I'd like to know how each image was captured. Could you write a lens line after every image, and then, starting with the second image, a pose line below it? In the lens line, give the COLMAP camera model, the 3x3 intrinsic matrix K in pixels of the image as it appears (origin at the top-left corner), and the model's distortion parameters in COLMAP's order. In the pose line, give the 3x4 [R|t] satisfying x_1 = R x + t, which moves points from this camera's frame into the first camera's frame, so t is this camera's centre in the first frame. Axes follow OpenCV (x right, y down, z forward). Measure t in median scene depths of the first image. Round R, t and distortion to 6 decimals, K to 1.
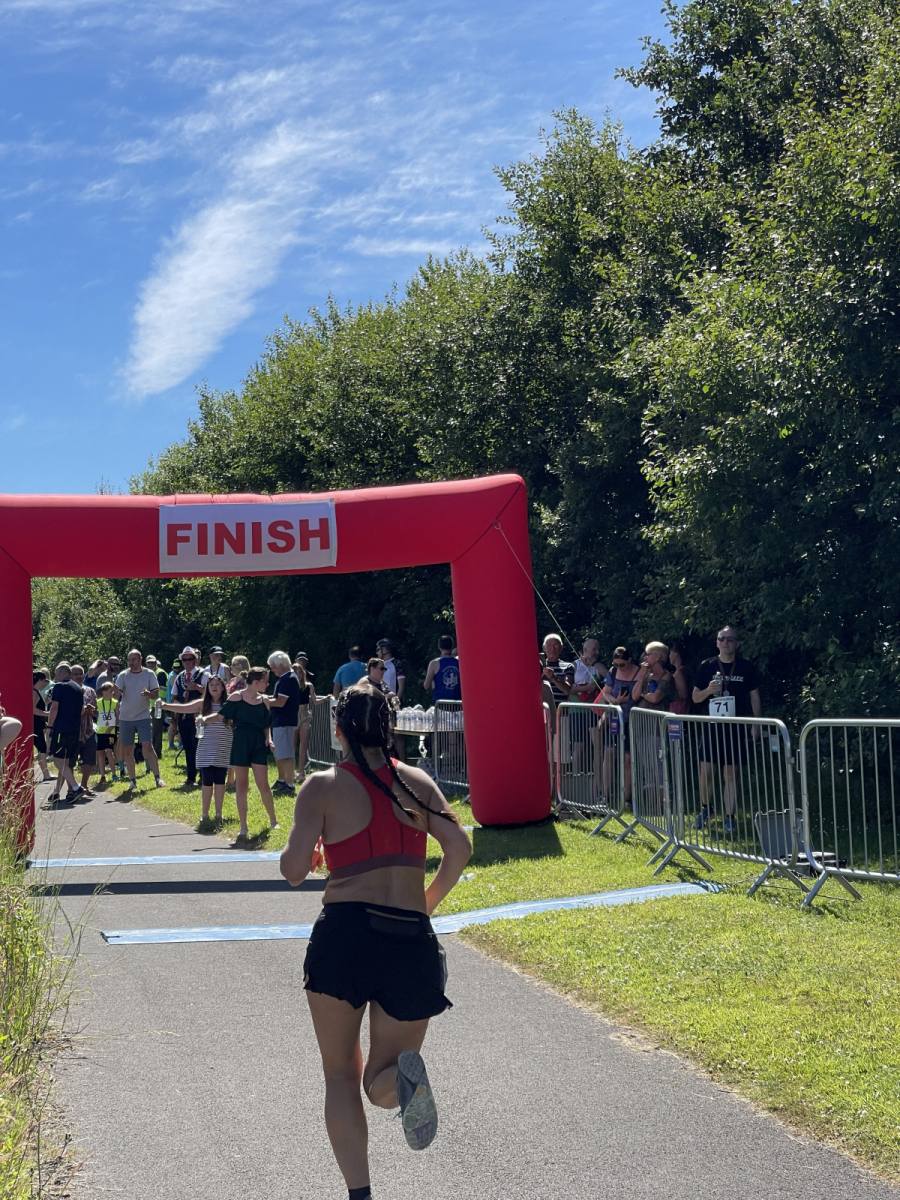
lens RADIAL K [[2220.3, 0, 450.0], [0, 2220.3, 600.0], [0, 0, 1]] dist [0.036818, -0.201054]
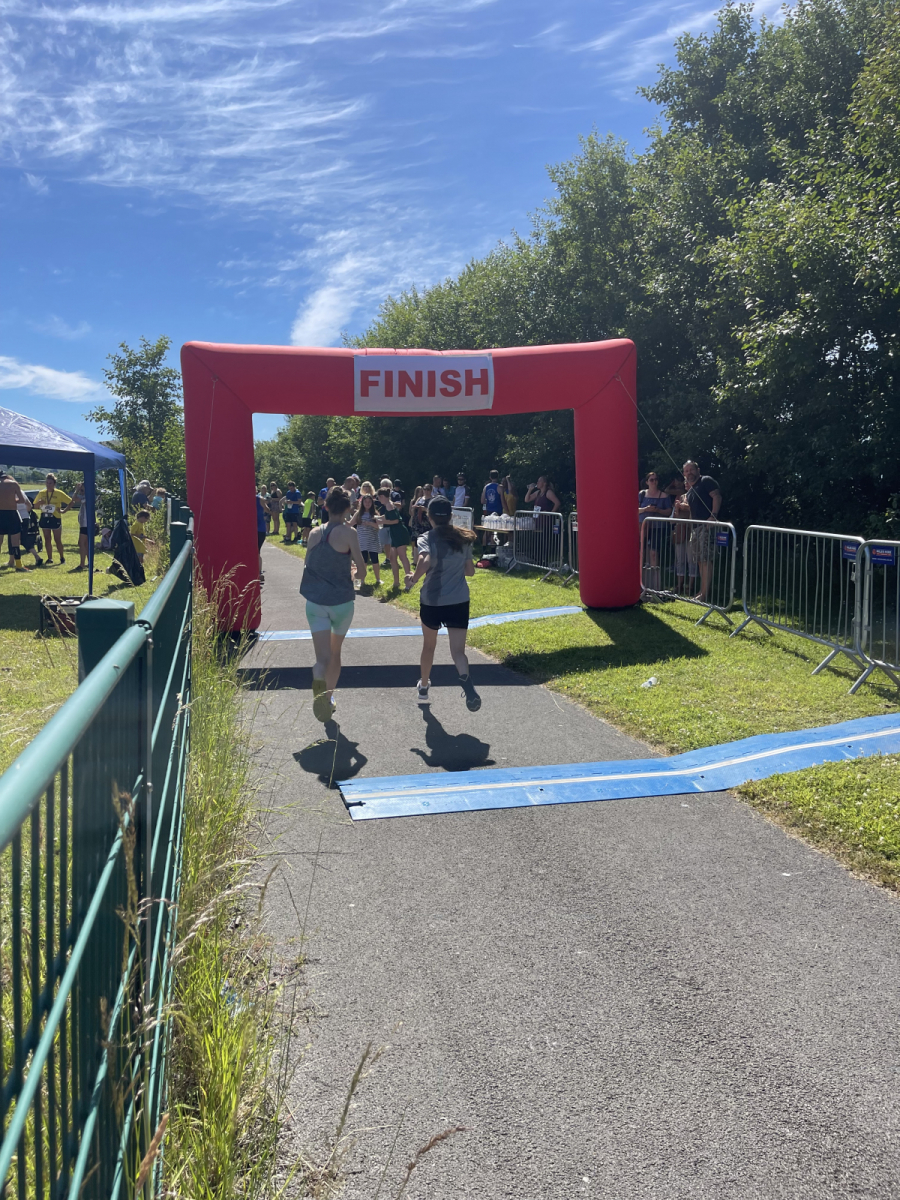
lens RADIAL K [[884.7, 0, 449.3], [0, 884.7, 601.9], [0, 0, 1]] dist [0.093511, -0.146894]
pose [[0.999606, 0.010228, 0.026147, -0.088716], [-0.014226, 0.987396, 0.157626, 0.014270], [-0.024205, -0.157936, 0.987153, 0.482794]]
